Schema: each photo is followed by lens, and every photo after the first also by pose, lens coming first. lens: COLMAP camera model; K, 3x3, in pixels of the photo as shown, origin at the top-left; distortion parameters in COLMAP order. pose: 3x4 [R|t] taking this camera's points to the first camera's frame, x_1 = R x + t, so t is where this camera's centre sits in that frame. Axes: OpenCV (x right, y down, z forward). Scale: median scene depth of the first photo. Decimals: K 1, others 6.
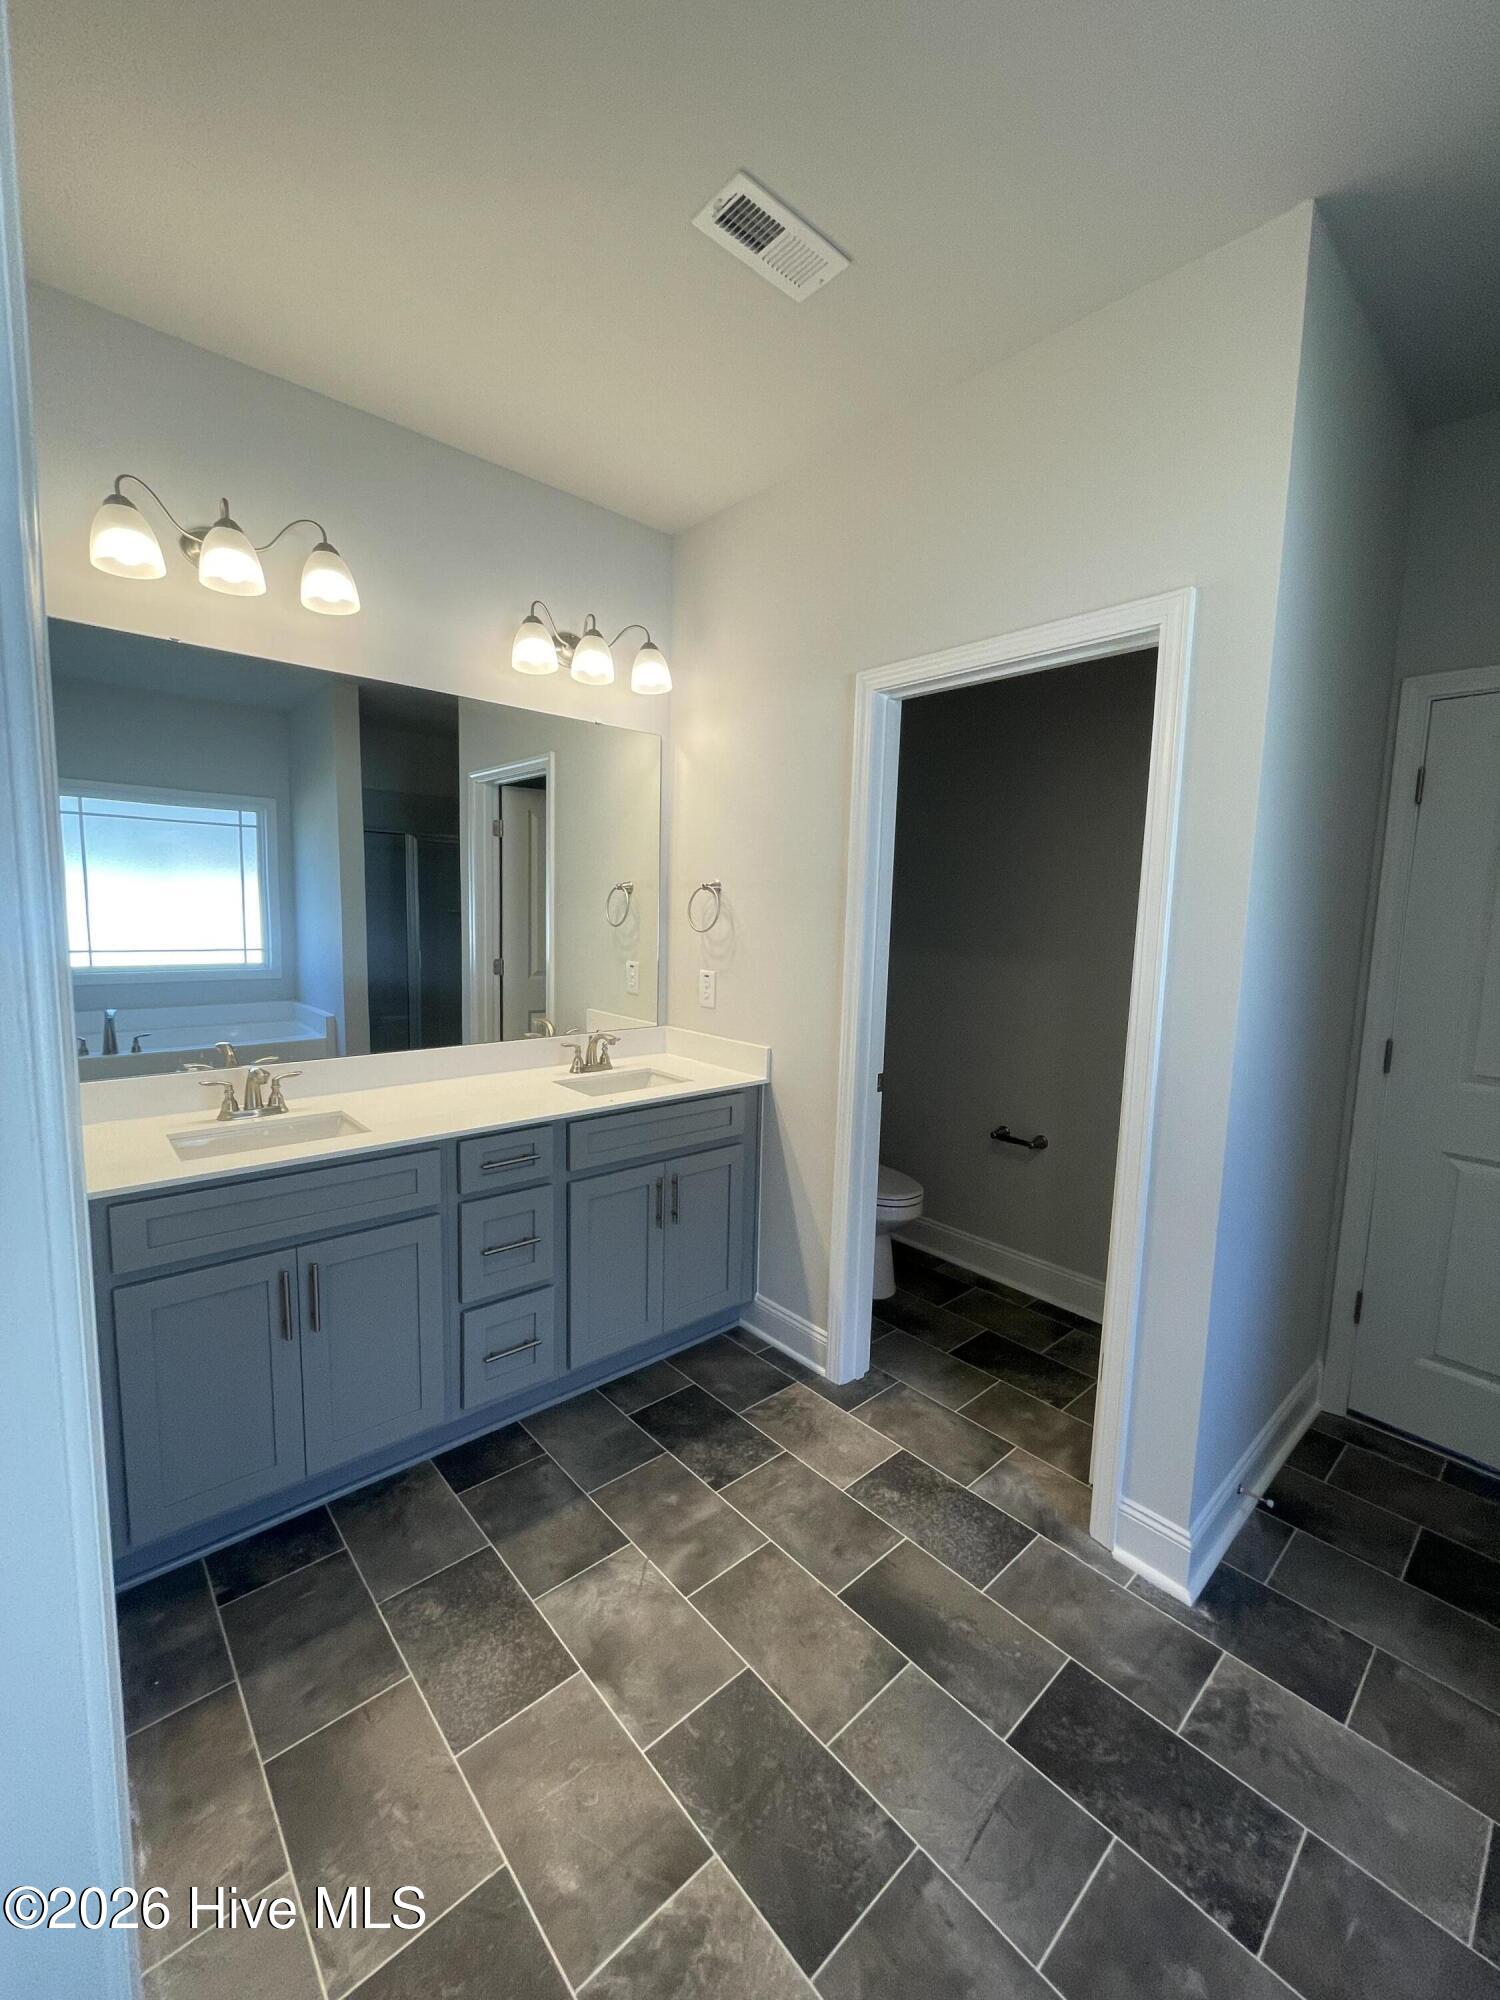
lens RADIAL K [[810.4, 0, 750.0], [0, 810.4, 1000.0], [0, 0, 1]] dist [0.000185, -0.000651]
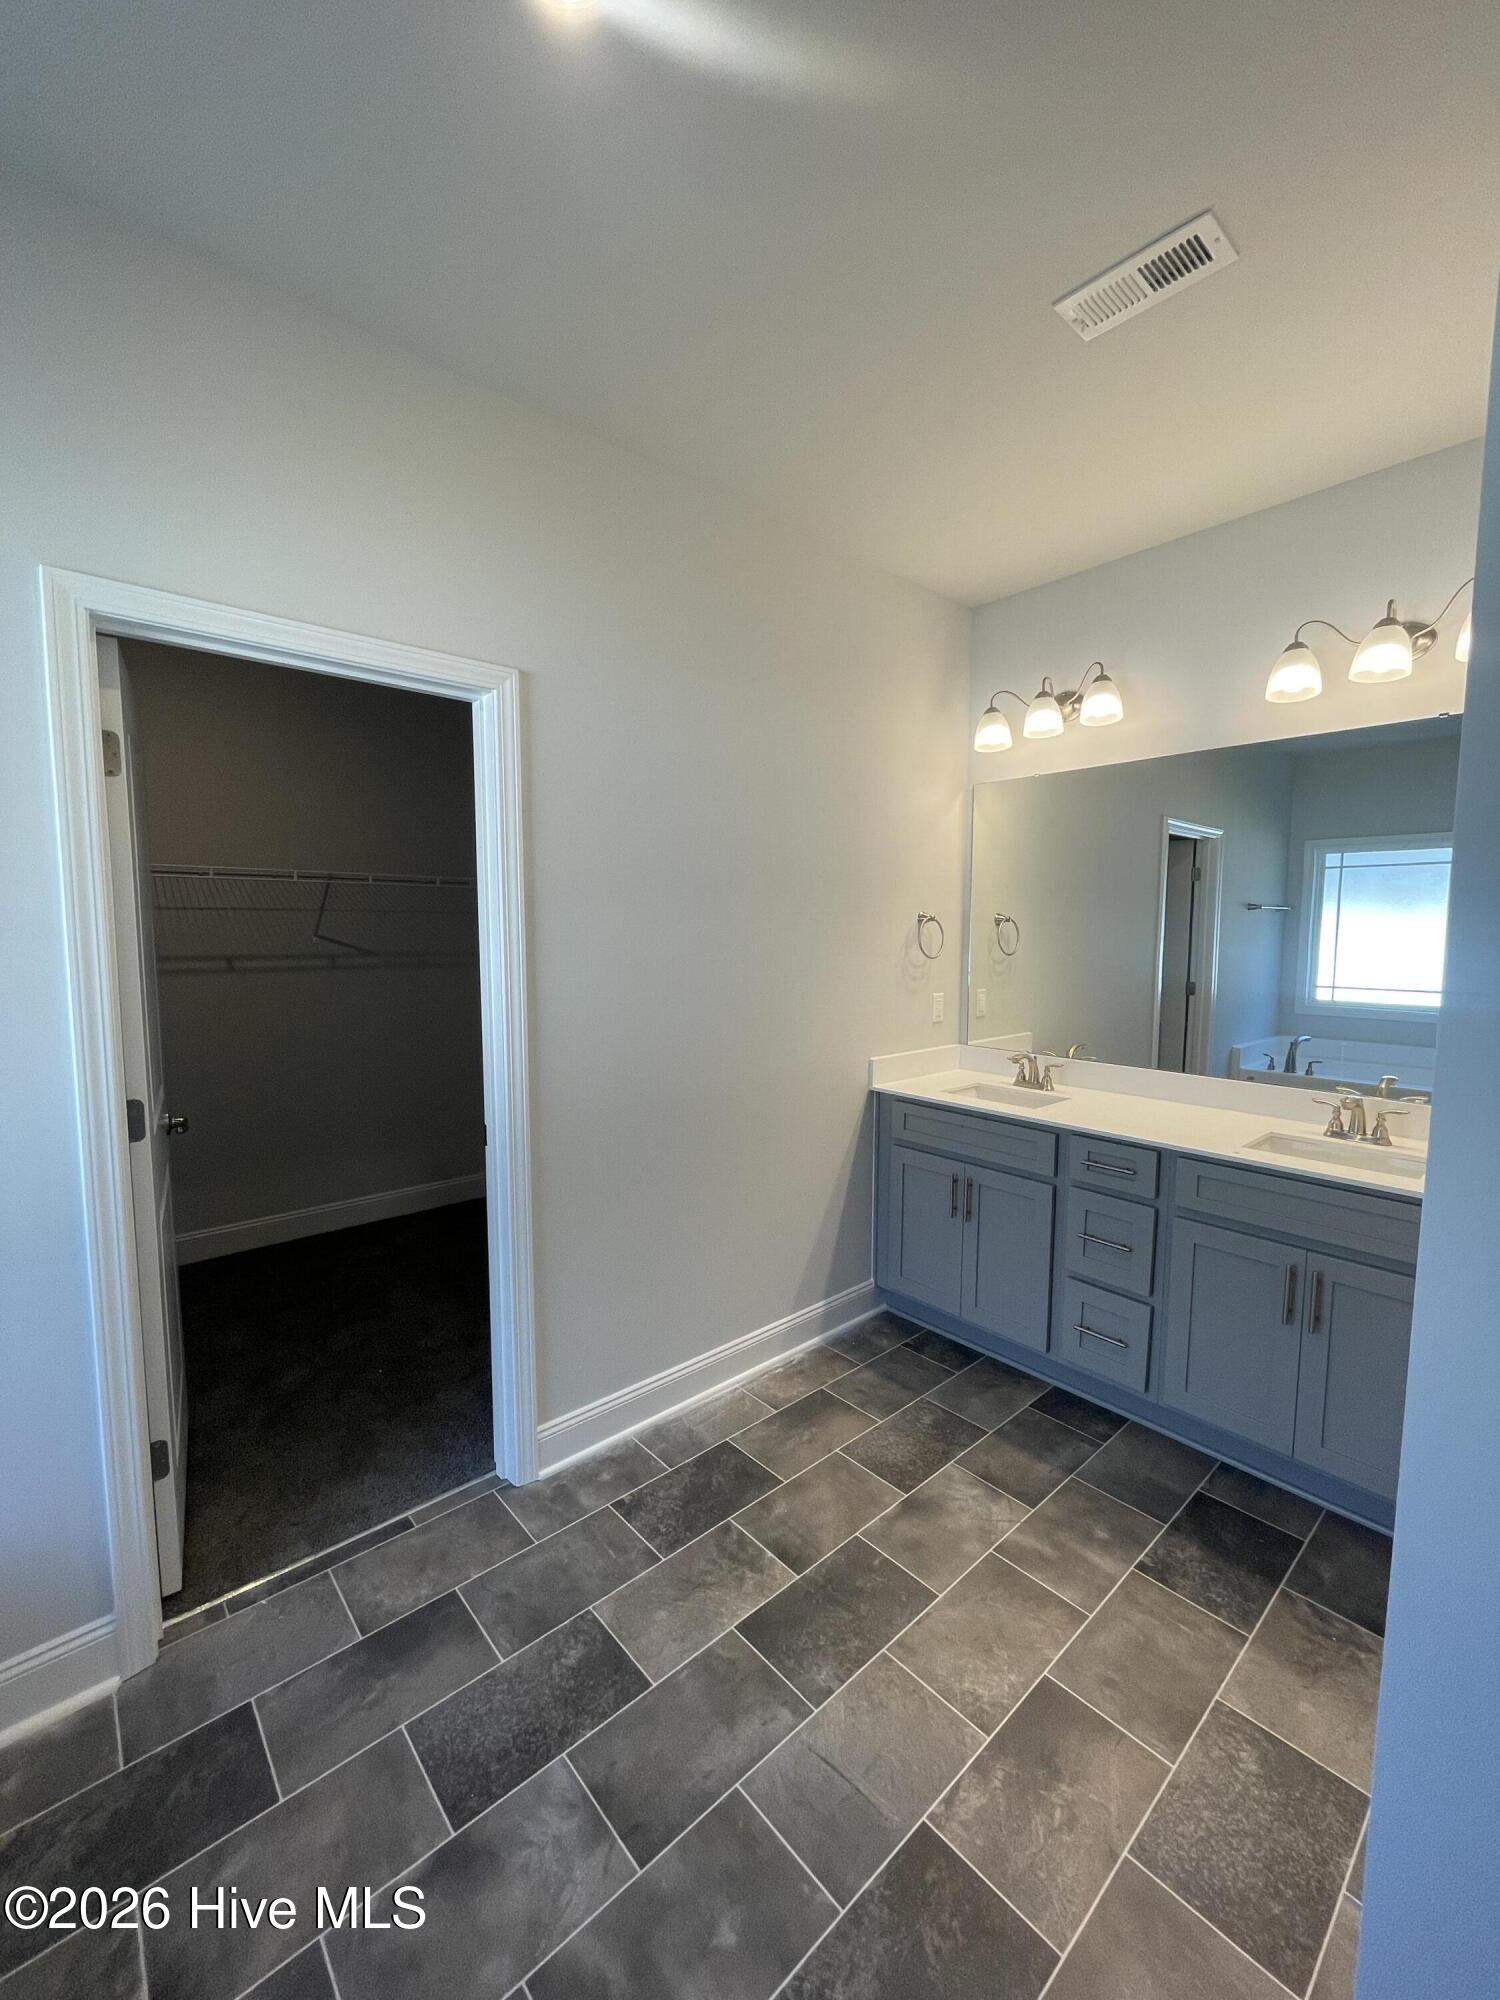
lens RADIAL K [[803.7, 0, 750.0], [0, 803.7, 1000.0], [0, 0, 1]] dist [0.000072, -0.000681]
pose [[-0.007712, 0.062094, -0.998040, 0.928760], [-0.115811, 0.991299, 0.062570, -0.051077], [0.993241, 0.116067, -0.000453, 0.538710]]
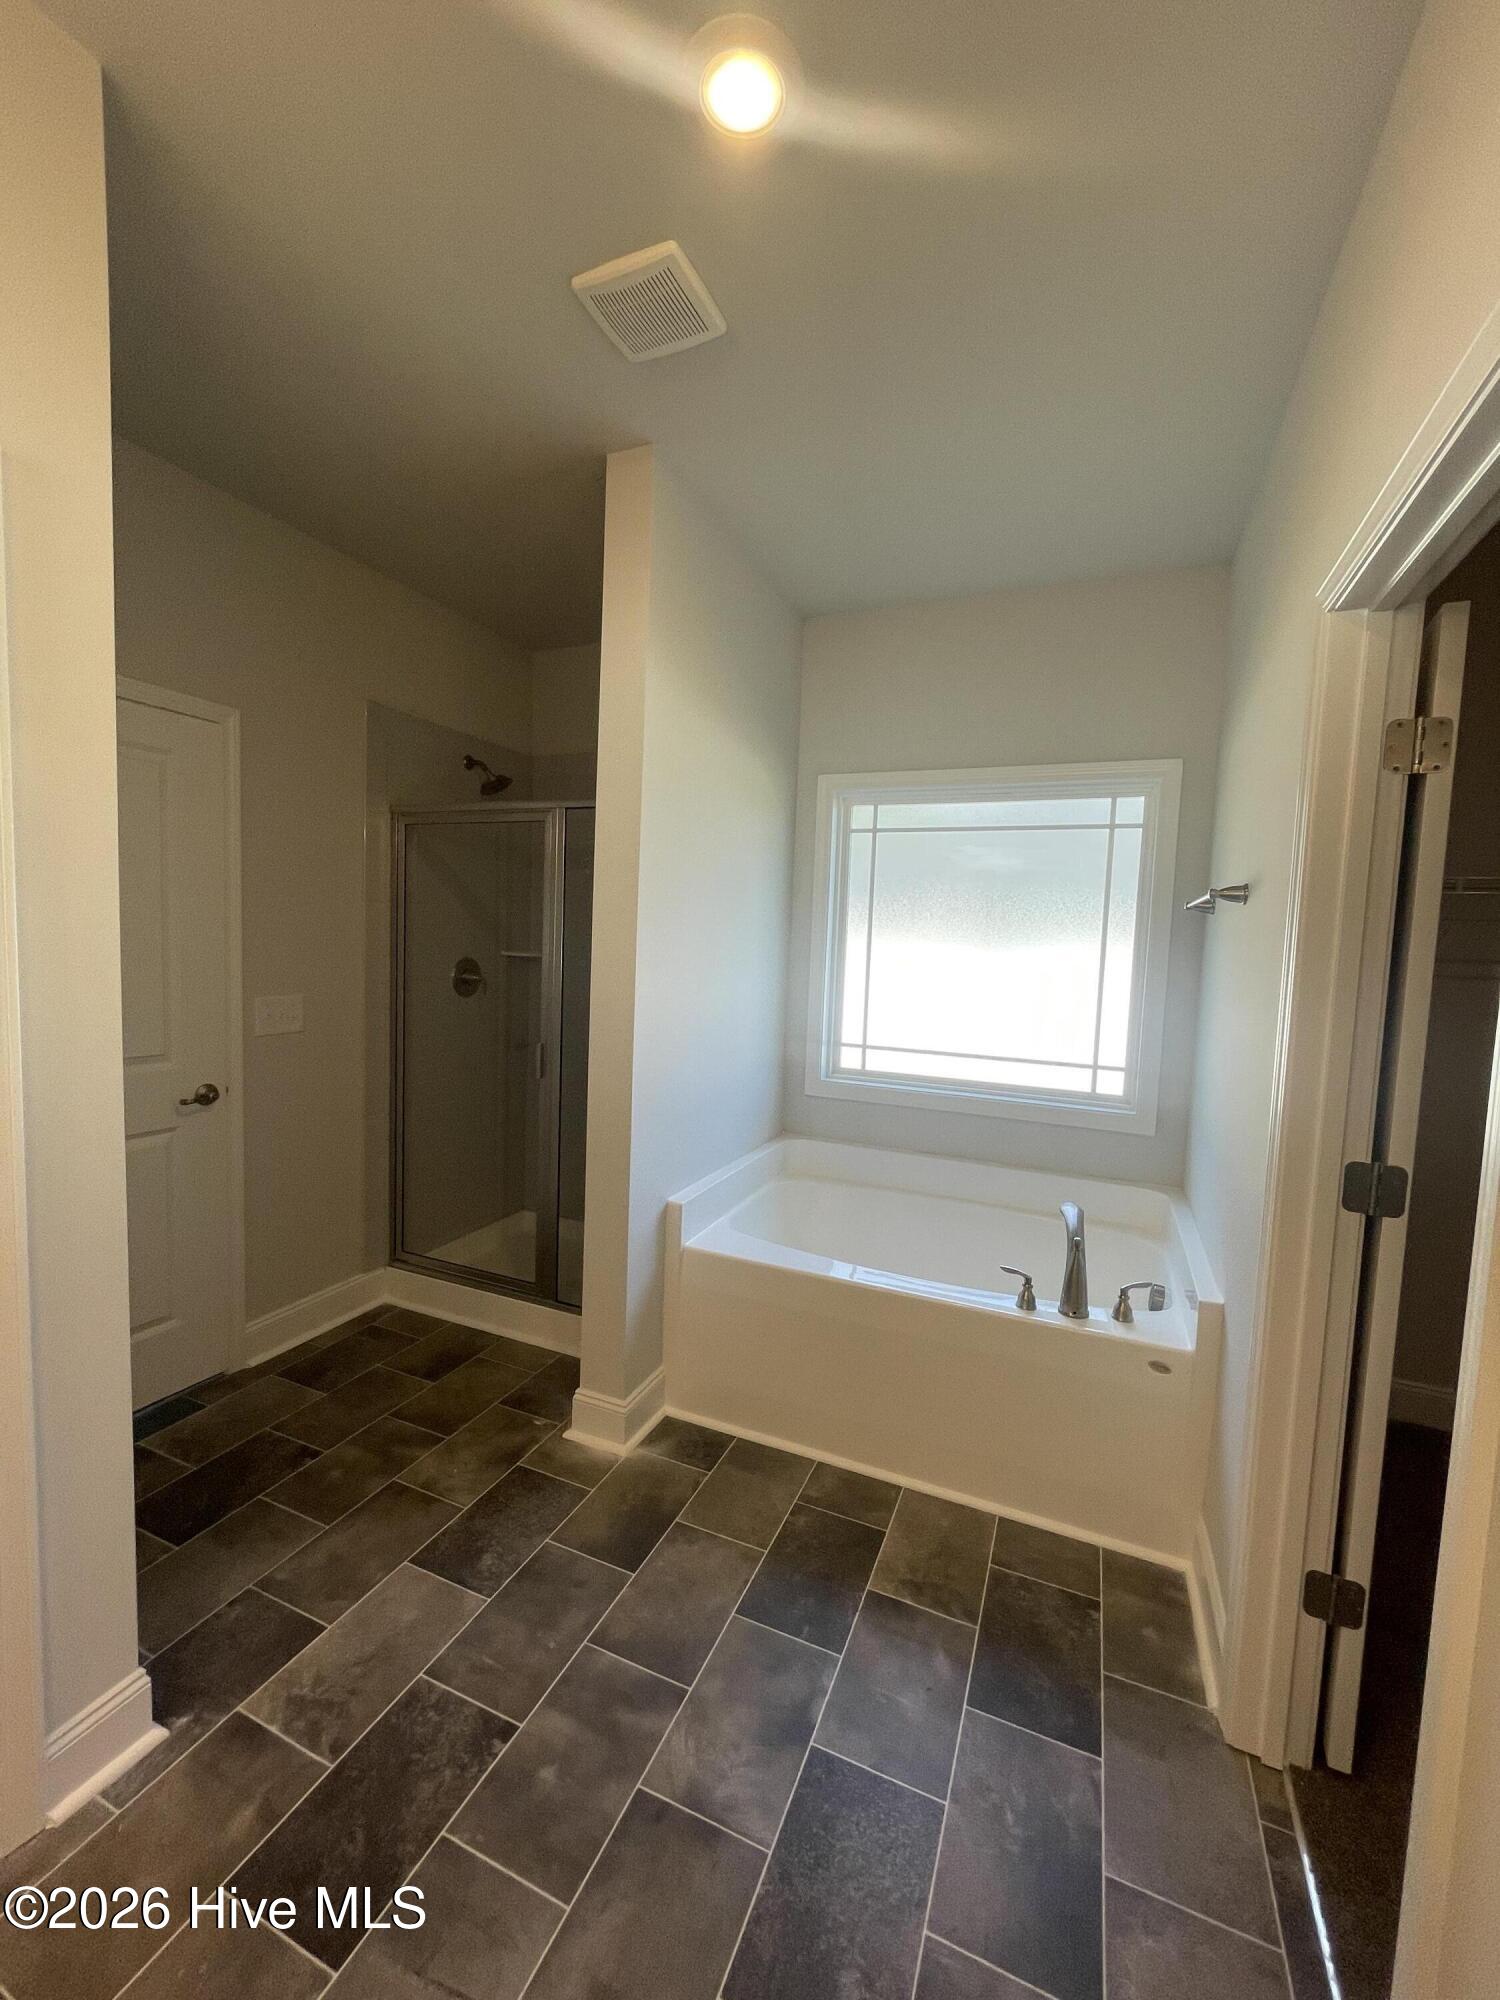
lens RADIAL K [[807.4, 0, 750.0], [0, 807.4, 1000.0], [0, 0, 1]] dist [-0.000388, 0.000065]
pose [[-0.418568, -0.110227, 0.901472, -0.801373], [0.047174, 0.988629, 0.142787, -0.163657], [-0.906959, 0.102293, -0.408608, 1.154803]]
